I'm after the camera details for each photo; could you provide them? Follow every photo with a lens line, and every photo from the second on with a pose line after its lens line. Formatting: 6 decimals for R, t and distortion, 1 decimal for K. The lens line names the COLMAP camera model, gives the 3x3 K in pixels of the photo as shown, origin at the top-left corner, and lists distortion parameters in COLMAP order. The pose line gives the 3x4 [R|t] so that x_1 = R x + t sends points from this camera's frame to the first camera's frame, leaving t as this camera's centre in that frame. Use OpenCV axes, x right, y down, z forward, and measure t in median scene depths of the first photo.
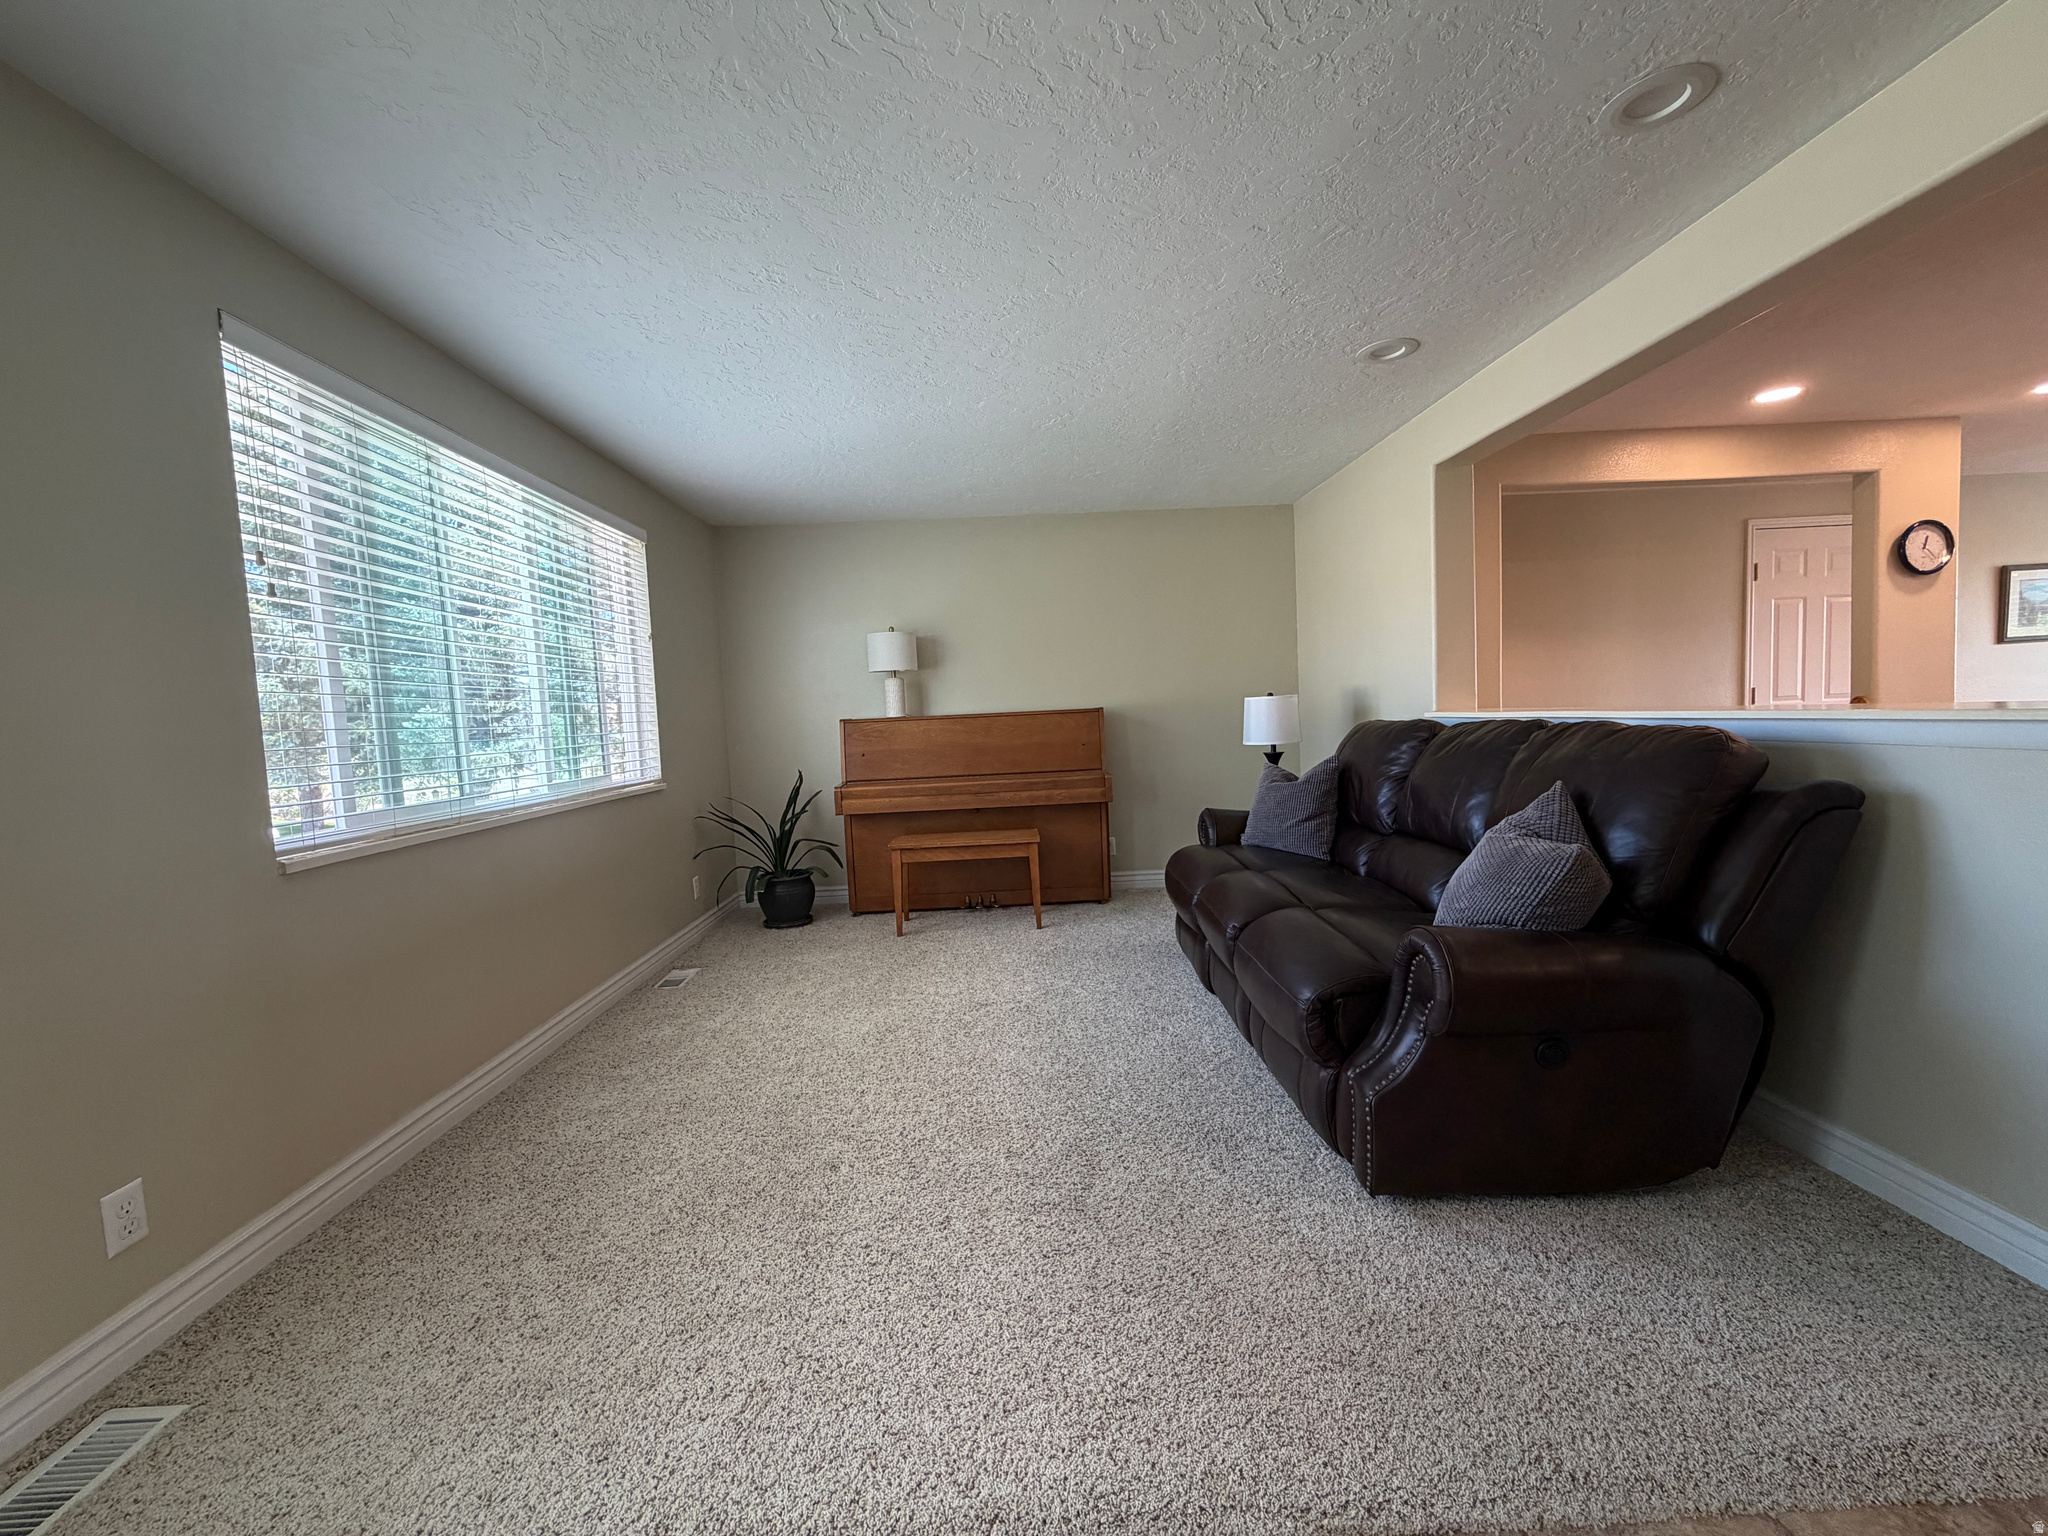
lens RADIAL K [[815.9, 0, 1018.5], [0, 815.9, 767.6], [0, 0, 1]] dist [0.000251, -0.000087]
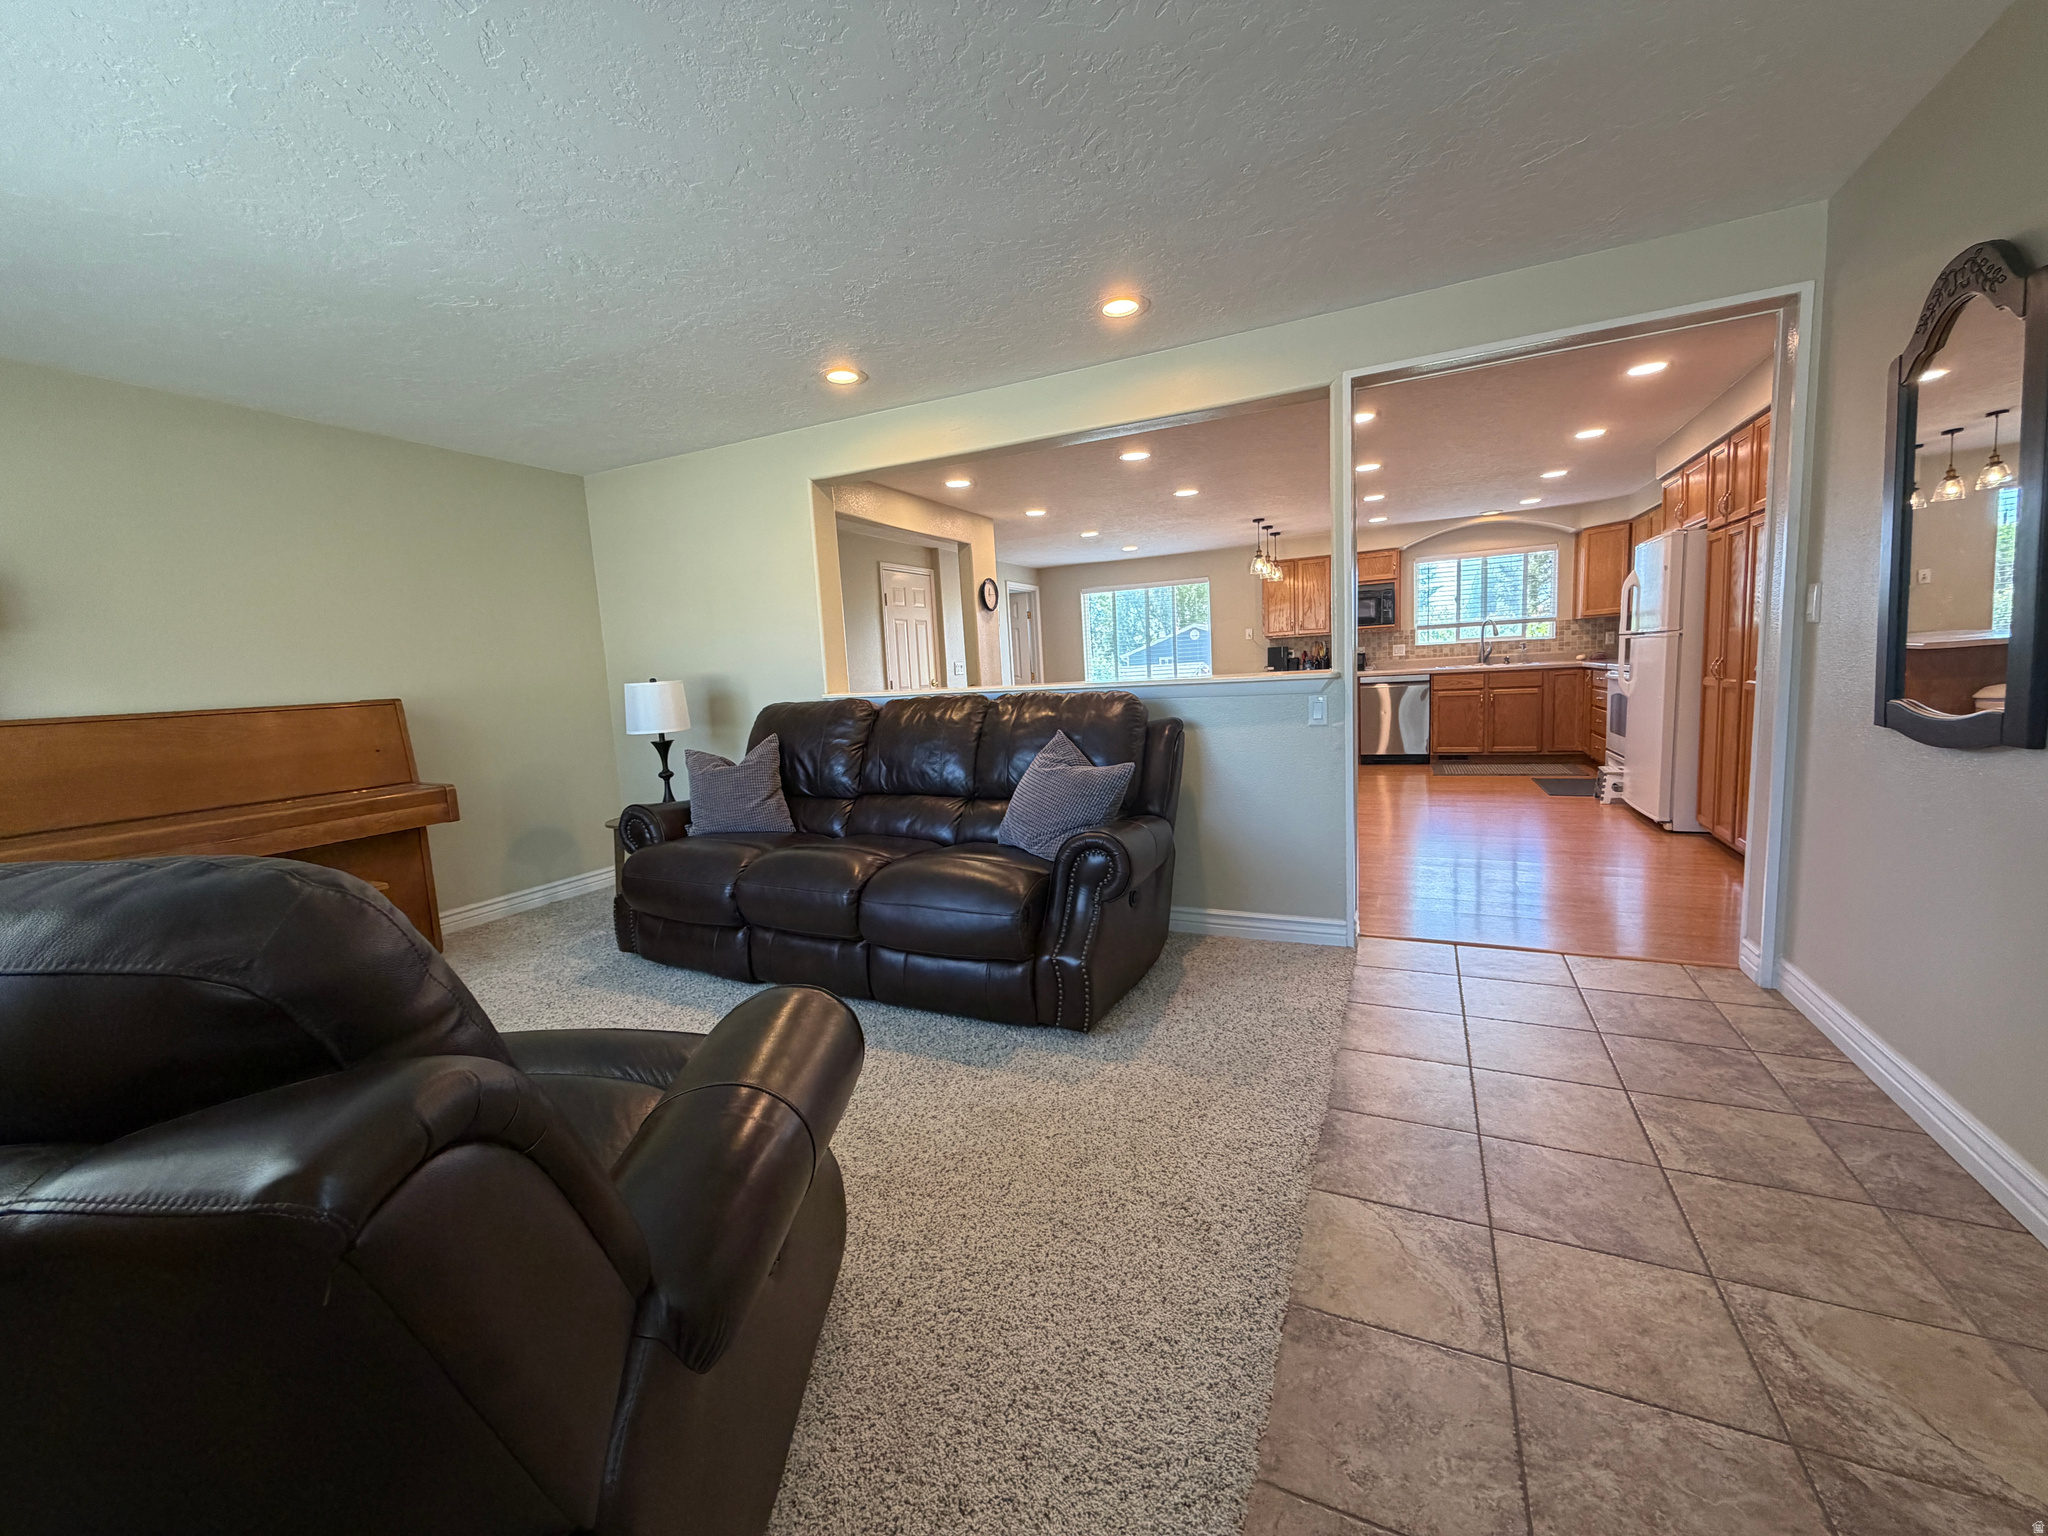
lens RADIAL K [[814.3, 0, 1018.6], [0, 814.3, 767.6], [0, 0, 1]] dist [0.000364, -0.000098]
pose [[0.453024, -0.087542, 0.887190, -0.362396], [0.090848, 0.994520, 0.051743, 0.000838], [-0.886857, 0.057158, 0.458494, 0.205932]]
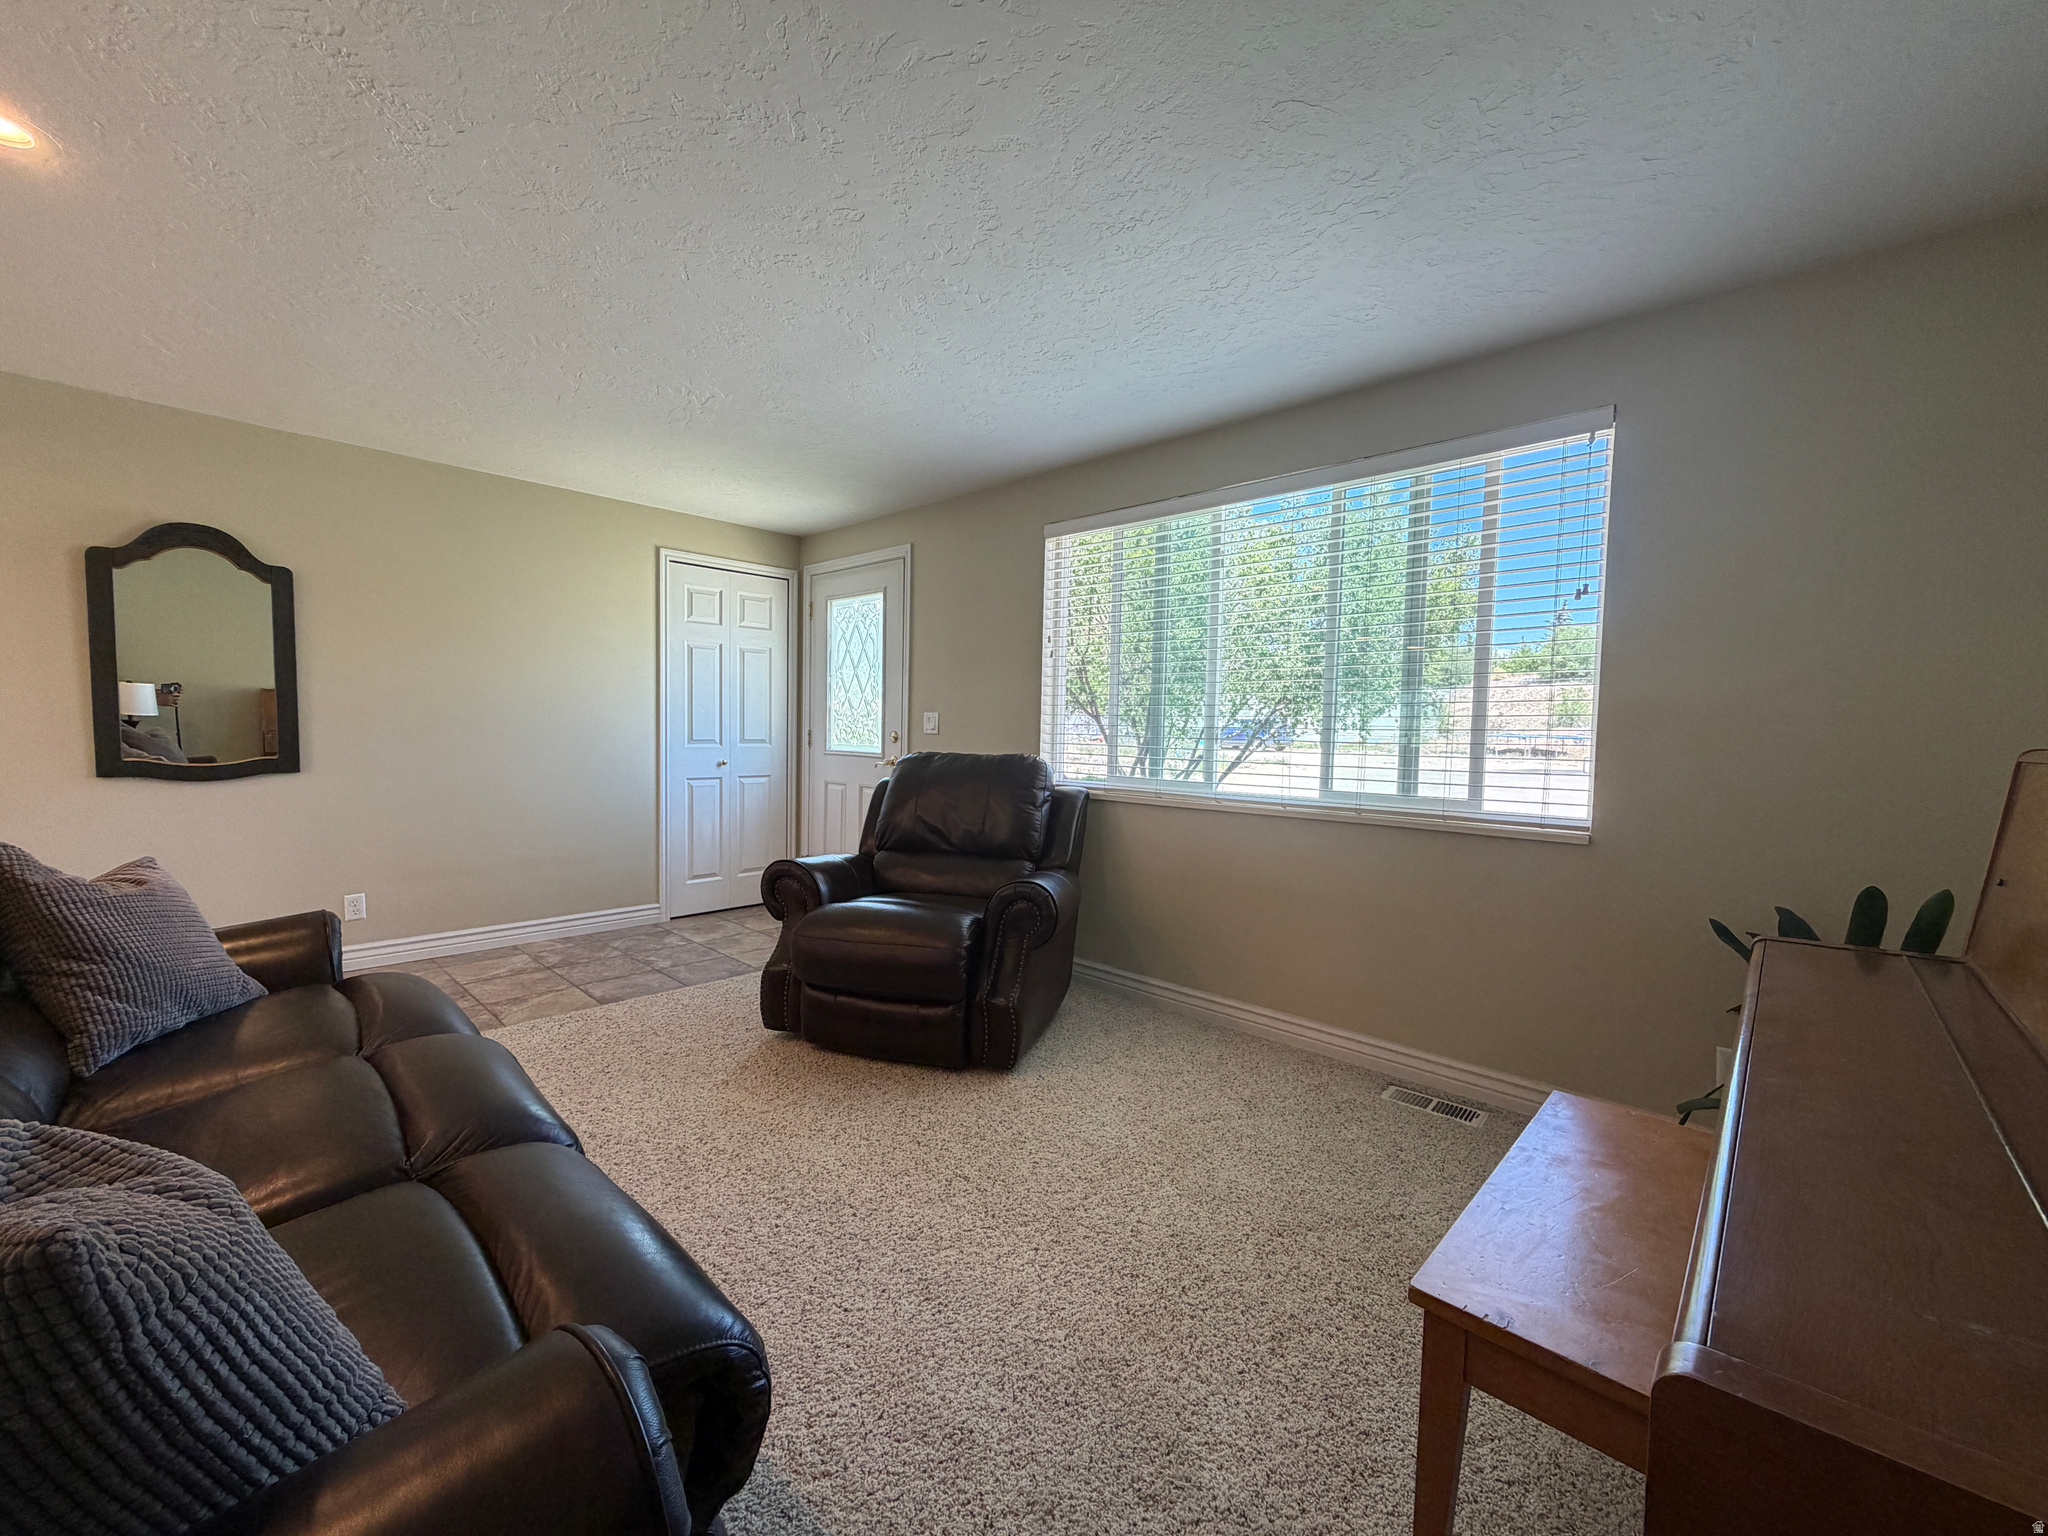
lens RADIAL K [[815.9, 0, 1018.5], [0, 815.9, 767.6], [0, 0, 1]] dist [0.000251, -0.000087]
pose [[-0.706304, 0.062222, -0.705169, 0.274956], [-0.035930, 0.991695, 0.123492, -0.088415], [0.706997, 0.112560, -0.698202, 1.138516]]
